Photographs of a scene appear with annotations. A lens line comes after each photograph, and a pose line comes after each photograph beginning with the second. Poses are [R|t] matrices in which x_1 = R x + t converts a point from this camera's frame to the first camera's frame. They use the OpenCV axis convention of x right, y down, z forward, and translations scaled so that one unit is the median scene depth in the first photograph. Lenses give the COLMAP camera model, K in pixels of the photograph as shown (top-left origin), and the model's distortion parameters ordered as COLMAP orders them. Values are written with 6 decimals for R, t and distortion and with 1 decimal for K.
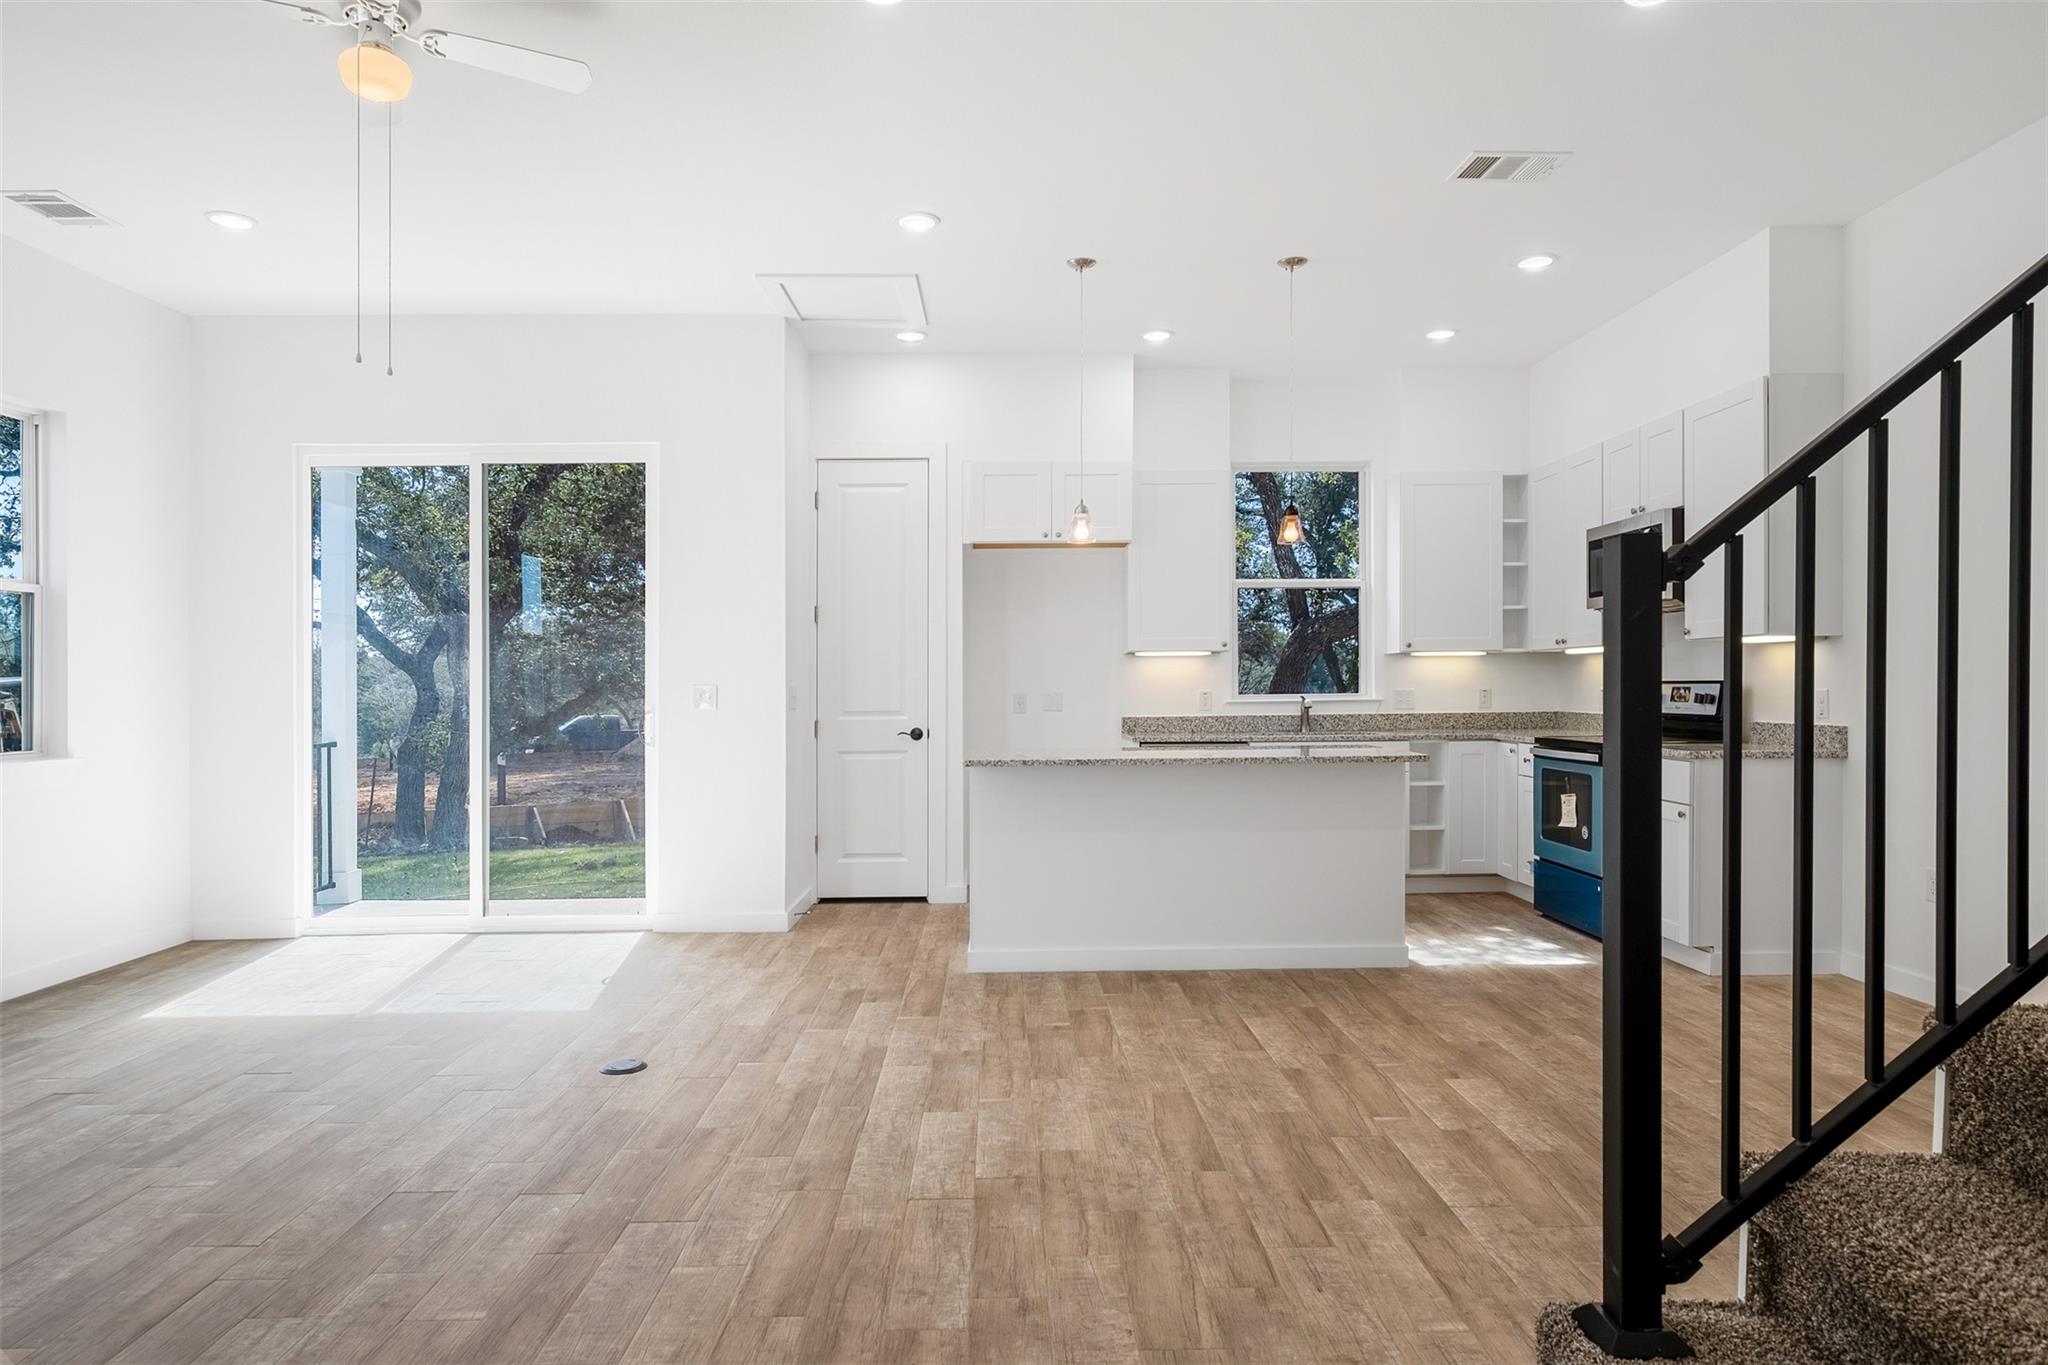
lens RADIAL K [[1257.2, 0, 1024.3], [0, 1257.2, 669.3], [0, 0, 1]] dist [-0.001601, -0.000639]
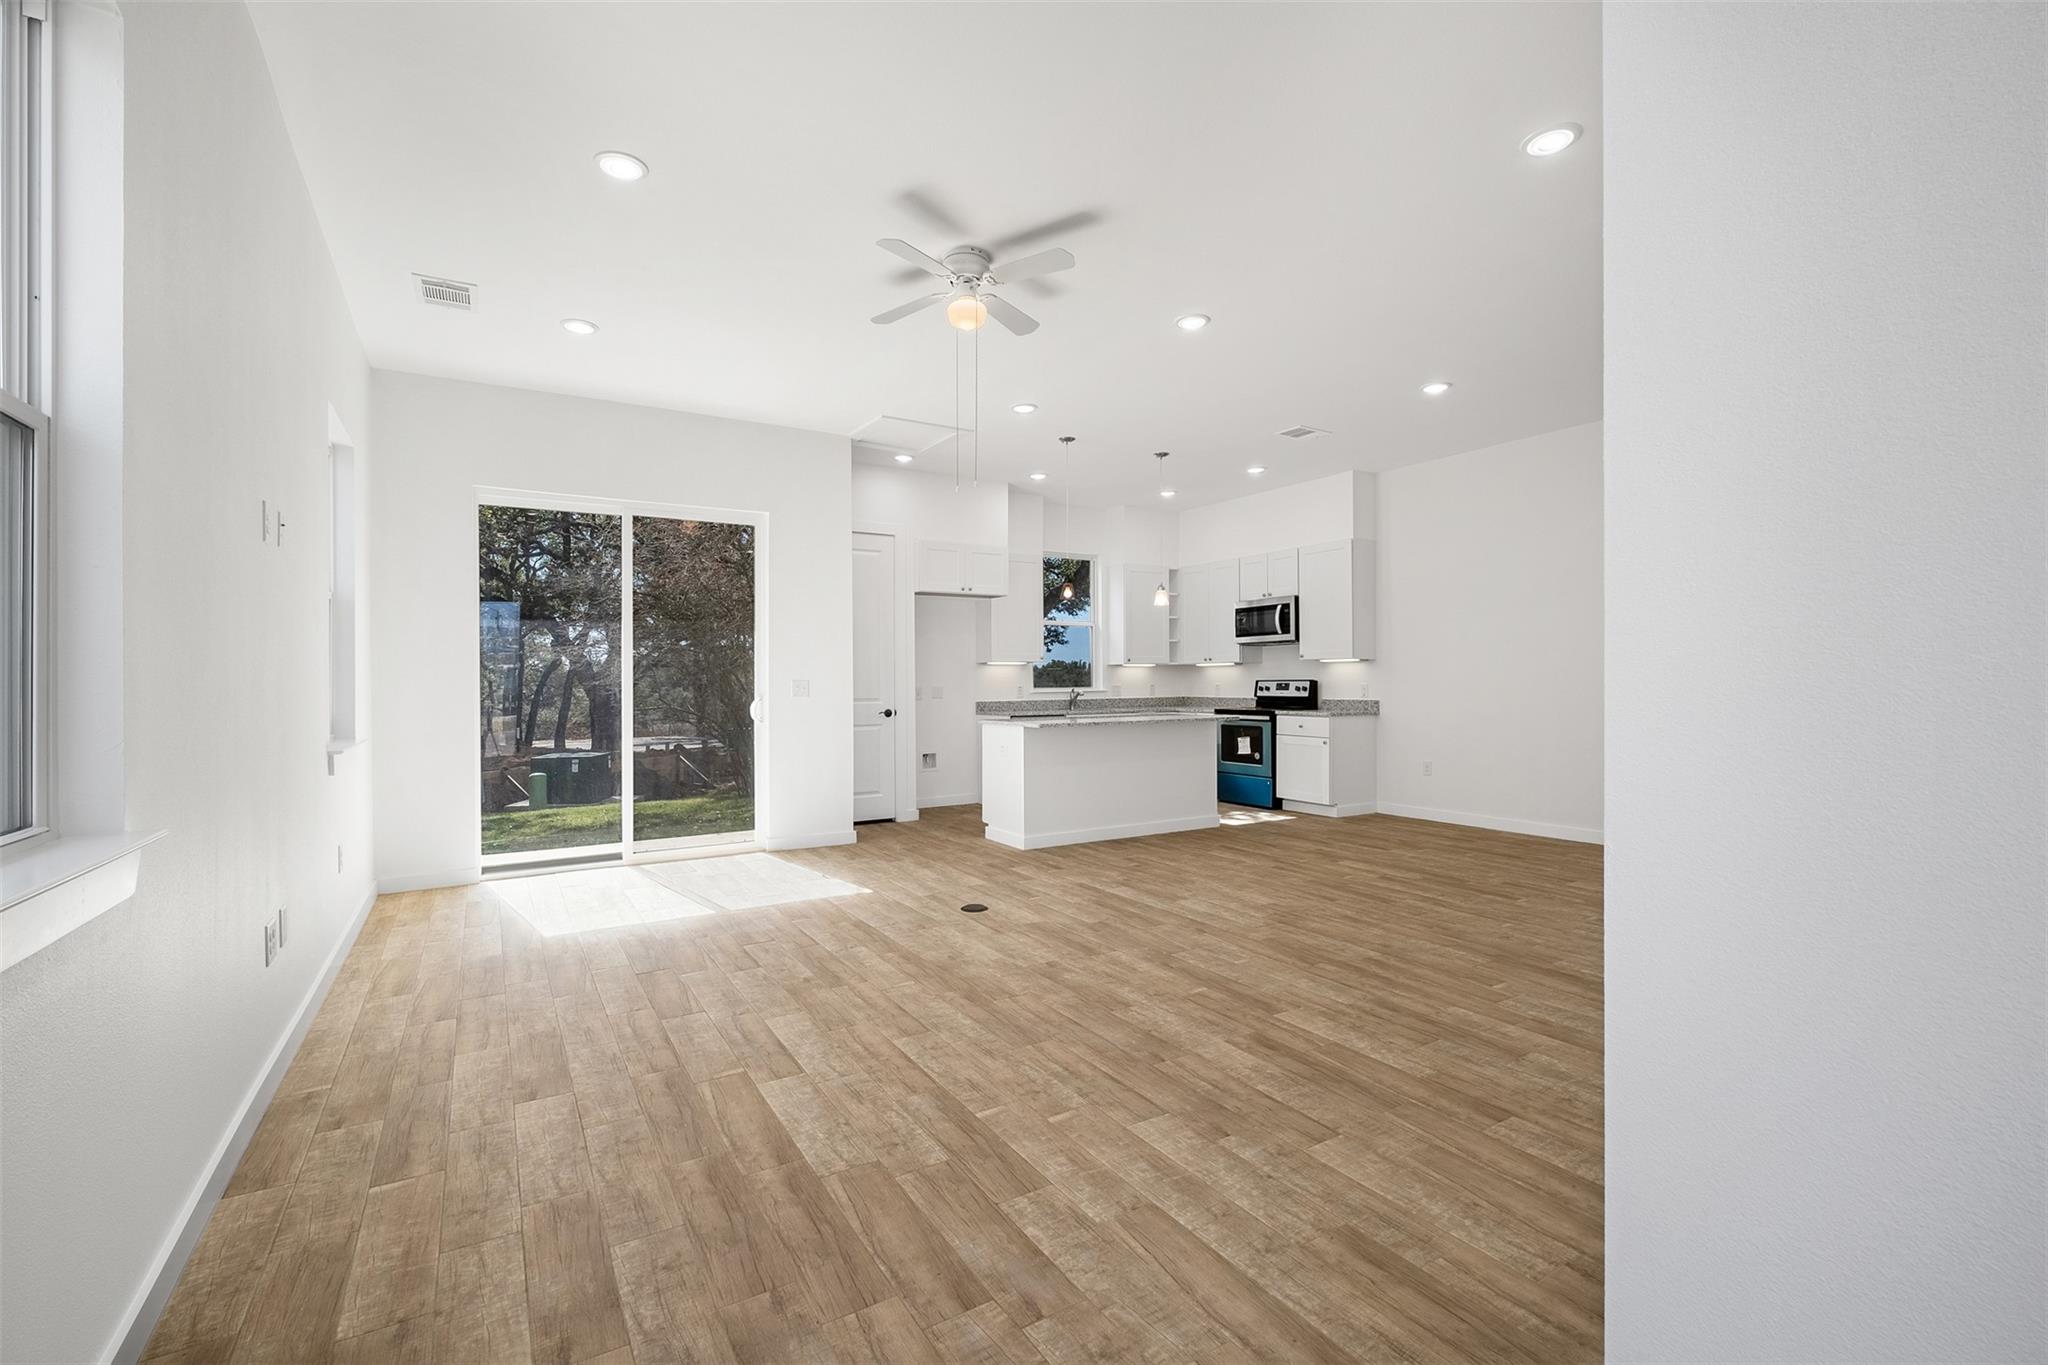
lens RADIAL K [[887.3, 0, 1032.2], [0, 887.3, 669.4], [0, 0, 1]] dist [-0.002497, -0.000266]
pose [[0.866398, 0.008662, 0.499280, -0.799458], [-0.005854, 0.999957, -0.007191, 0.007244], [-0.499320, 0.003308, 0.866411, -0.056081]]
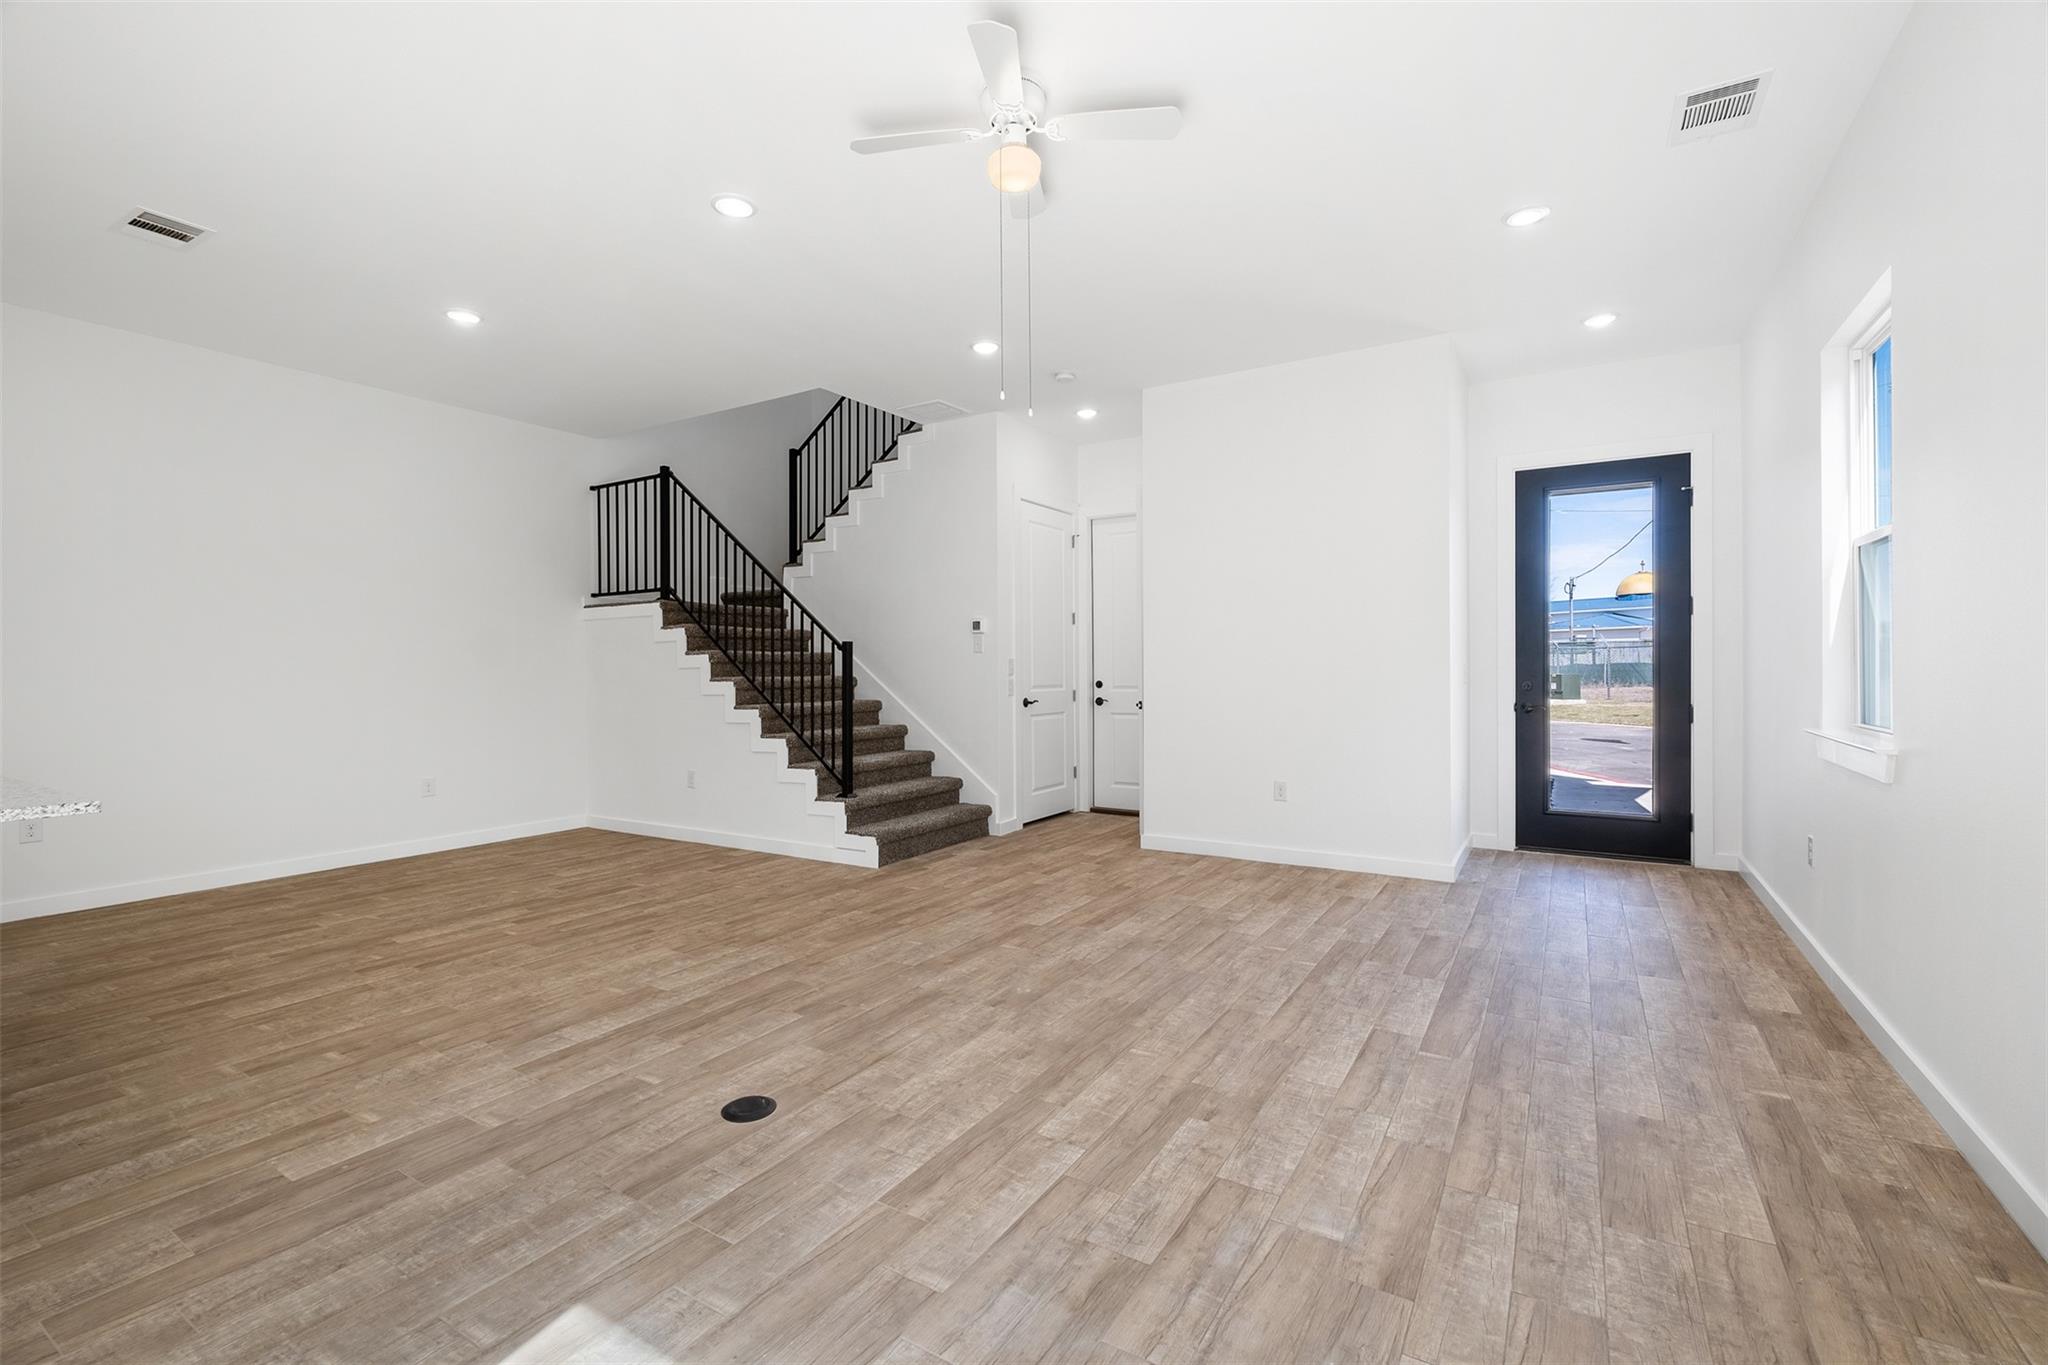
lens RADIAL K [[899.8, 0, 1018.7], [0, 899.8, 675.6], [0, 0, 1]] dist [-0.009823, -0.000134]
pose [[-0.834346, 0.011933, 0.551112, -0.775365], [0.010998, 0.999927, -0.005000, 0.022728], [-0.551132, 0.001889, -0.834416, 1.338872]]
